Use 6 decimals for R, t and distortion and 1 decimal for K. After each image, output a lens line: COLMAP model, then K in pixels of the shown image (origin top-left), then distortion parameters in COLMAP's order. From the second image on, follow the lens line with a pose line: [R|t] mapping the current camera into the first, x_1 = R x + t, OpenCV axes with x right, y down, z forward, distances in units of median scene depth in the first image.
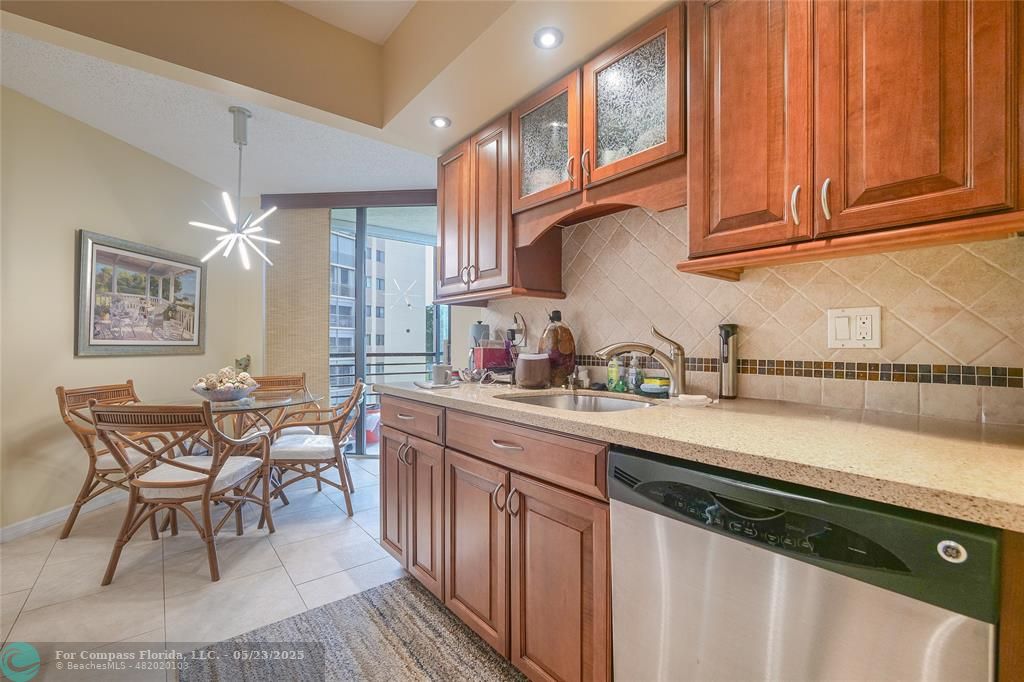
lens RADIAL K [[450.6, 0, 506.4], [0, 450.6, 351.5], [0, 0, 1]] dist [-0.006989, -0.001562]
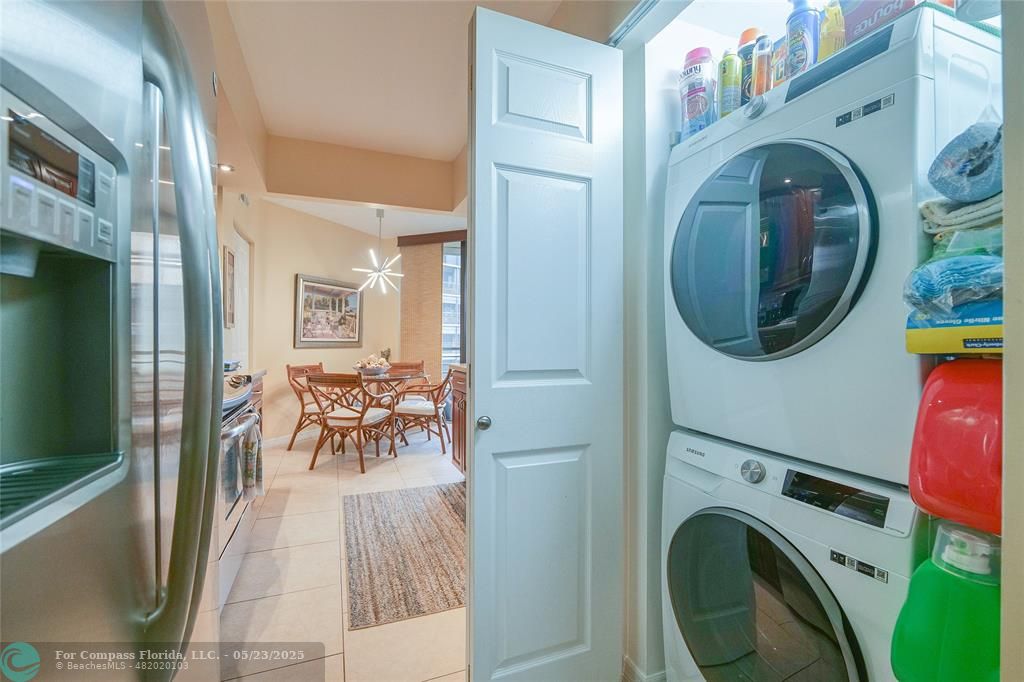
lens RADIAL K [[450.6, 0, 517.0], [0, 450.6, 339.0], [0, 0, 1]] dist [-0.006989, -0.001562]
pose [[0.962453, -0.001933, -0.271441, 0.357388], [-0.002646, 0.999860, -0.016504, 0.004877], [0.271435, 0.016603, 0.962313, -0.470250]]
